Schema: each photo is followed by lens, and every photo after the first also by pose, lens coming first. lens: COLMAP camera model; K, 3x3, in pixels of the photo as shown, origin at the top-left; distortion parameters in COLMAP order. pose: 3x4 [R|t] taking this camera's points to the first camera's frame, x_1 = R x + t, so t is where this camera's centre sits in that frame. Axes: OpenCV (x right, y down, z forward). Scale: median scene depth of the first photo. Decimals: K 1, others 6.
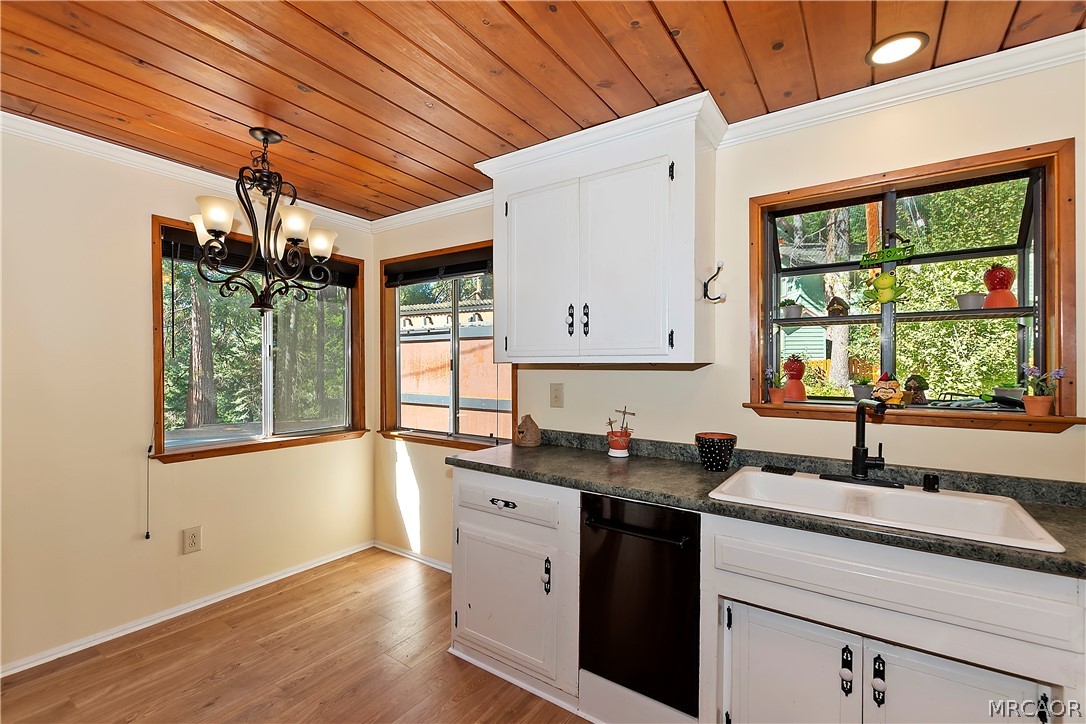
lens RADIAL K [[473.7, 0, 548.6], [0, 473.7, 373.7], [0, 0, 1]] dist [-0.000408, -0.002483]
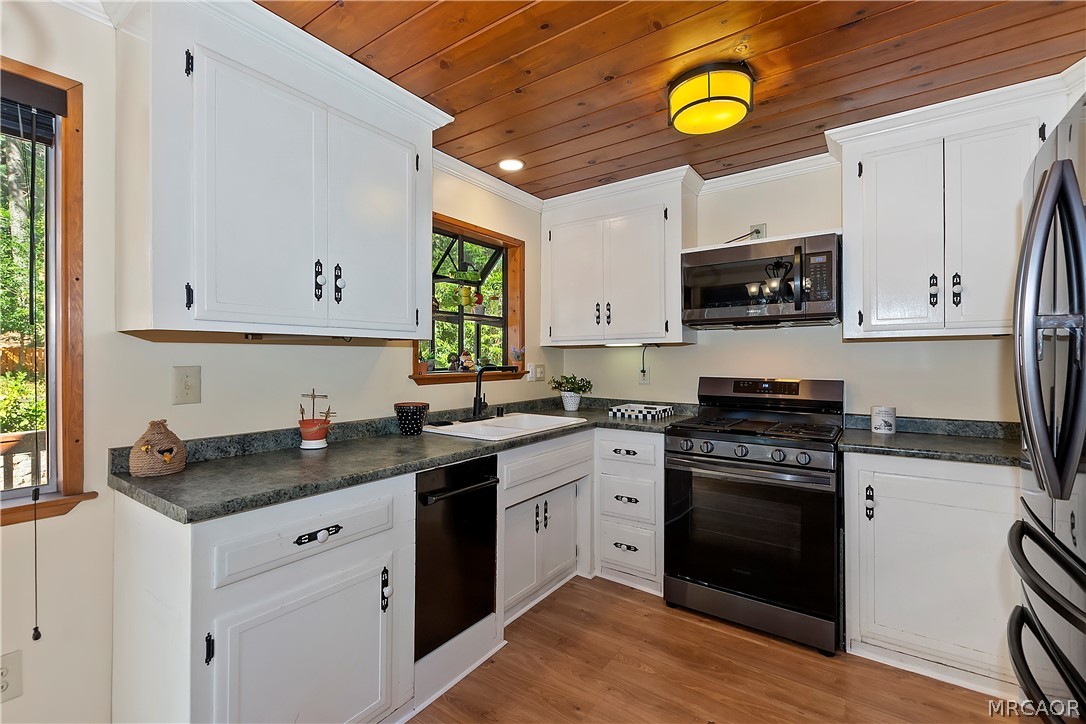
lens RADIAL K [[473.7, 0, 546.8], [0, 473.7, 350.4], [0, 0, 1]] dist [-0.000408, -0.002483]
pose [[0.014003, 0.001026, 0.999901, -0.896757], [0.002215, 0.999997, -0.001057, 0.001517], [-0.999900, 0.002229, 0.014001, 0.736574]]
